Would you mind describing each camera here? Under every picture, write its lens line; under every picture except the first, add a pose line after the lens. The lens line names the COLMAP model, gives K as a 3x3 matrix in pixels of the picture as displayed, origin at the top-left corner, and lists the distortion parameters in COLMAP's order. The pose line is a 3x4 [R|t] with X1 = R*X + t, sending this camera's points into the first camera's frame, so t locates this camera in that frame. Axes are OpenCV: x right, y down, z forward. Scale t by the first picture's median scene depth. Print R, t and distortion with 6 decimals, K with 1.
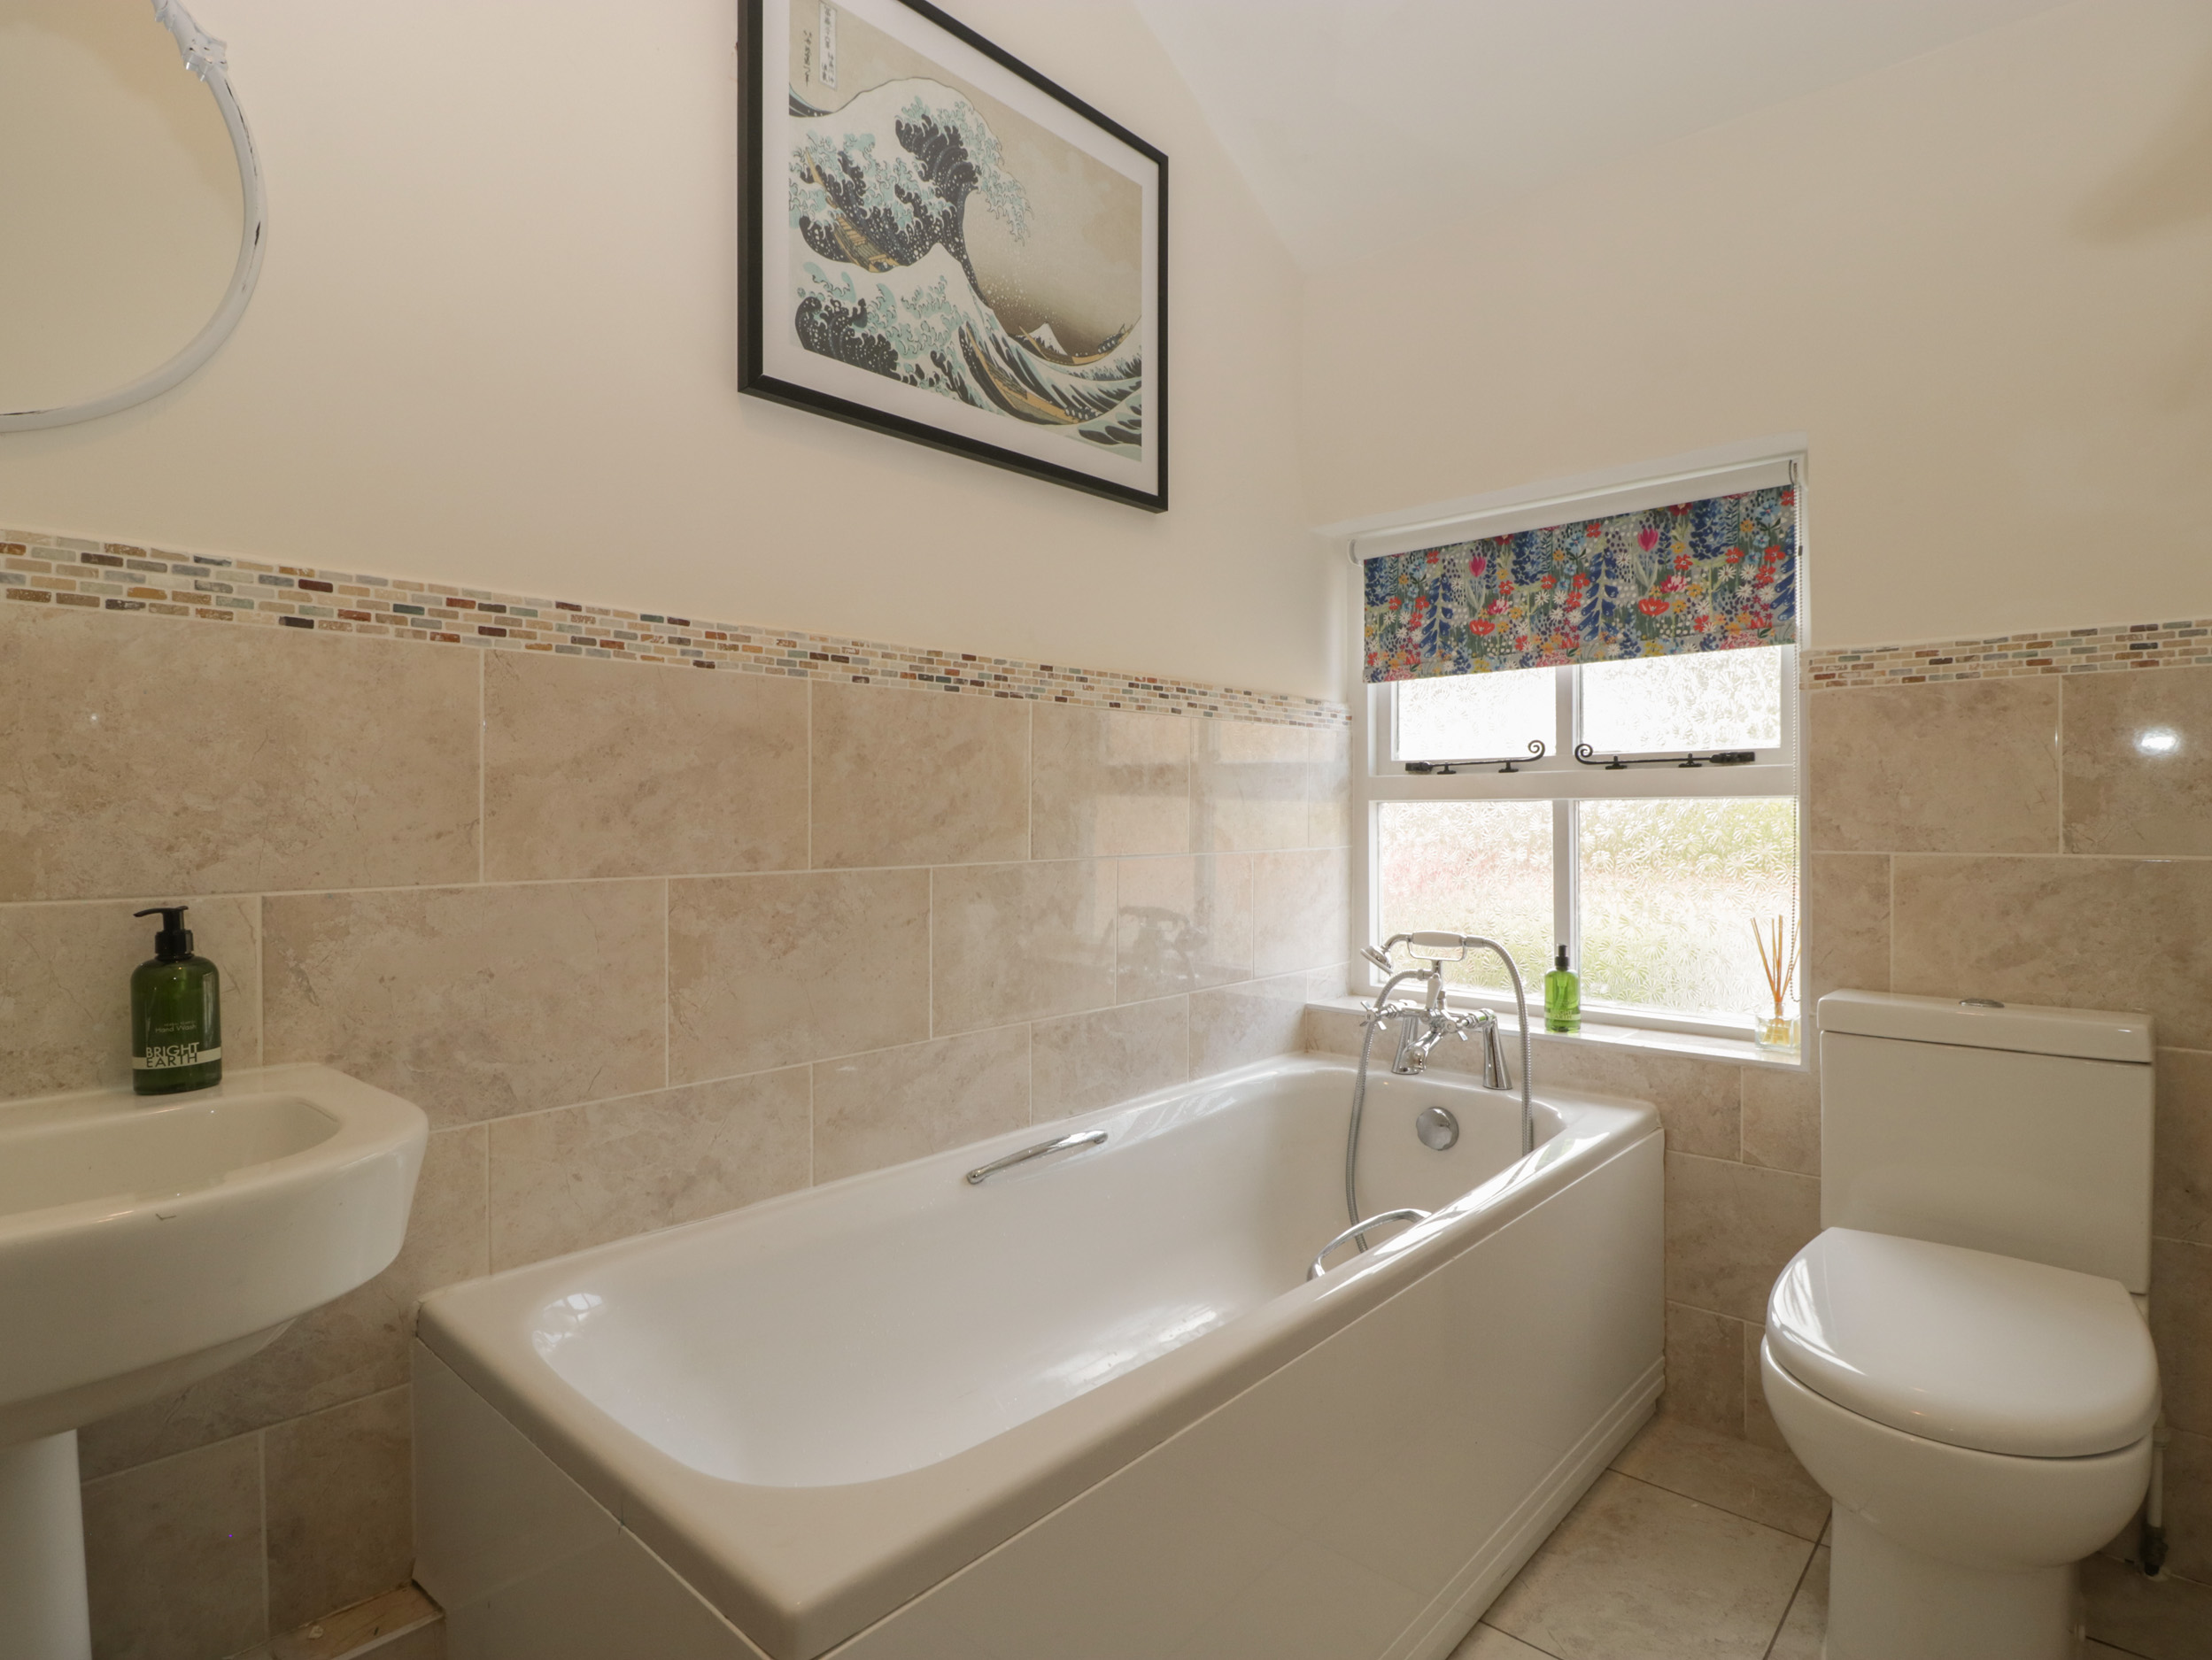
lens RADIAL K [[1146.9, 0, 1105.3], [0, 1146.9, 828.7], [0, 0, 1]] dist [-0.021246, -0.005528]
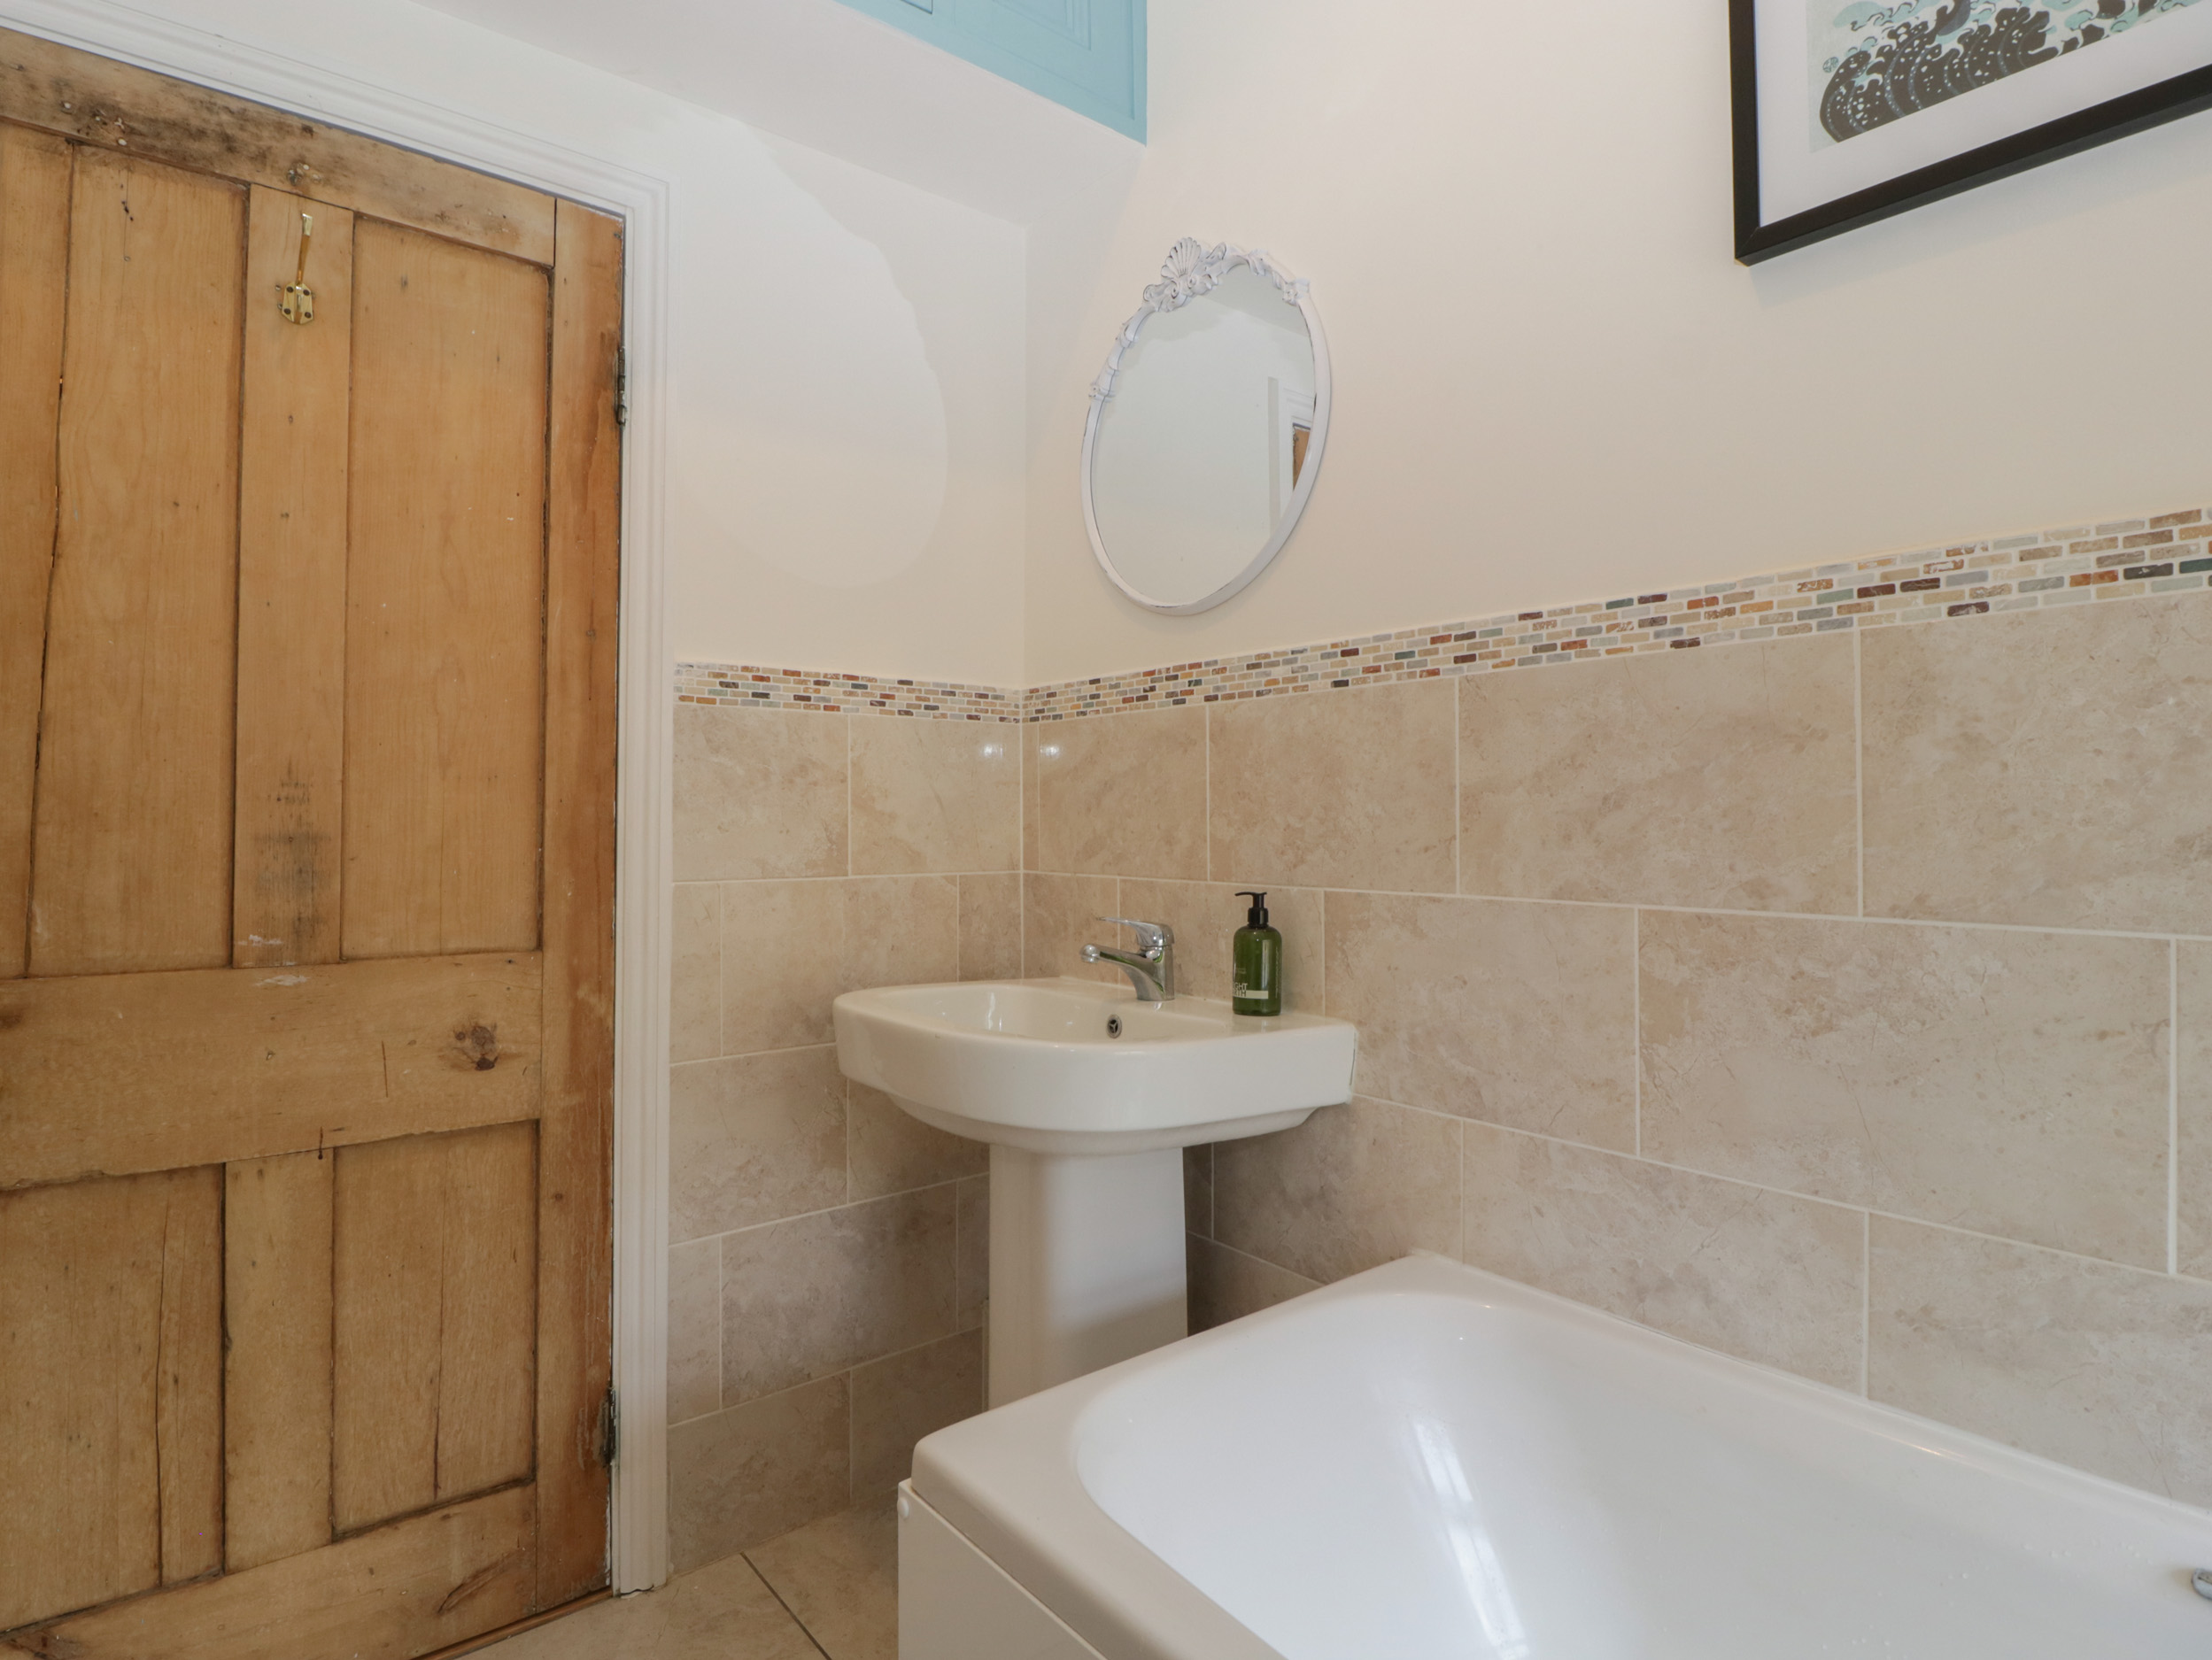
lens RADIAL K [[1146.9, 0, 1104.4], [0, 1146.9, 823.8], [0, 0, 1]] dist [-0.021246, -0.005528]
pose [[-0.155738, 0.005920, -0.987781, 0.515427], [-0.006991, 0.999950, 0.007095, -0.022216], [0.987774, 0.008011, -0.155689, 0.757256]]
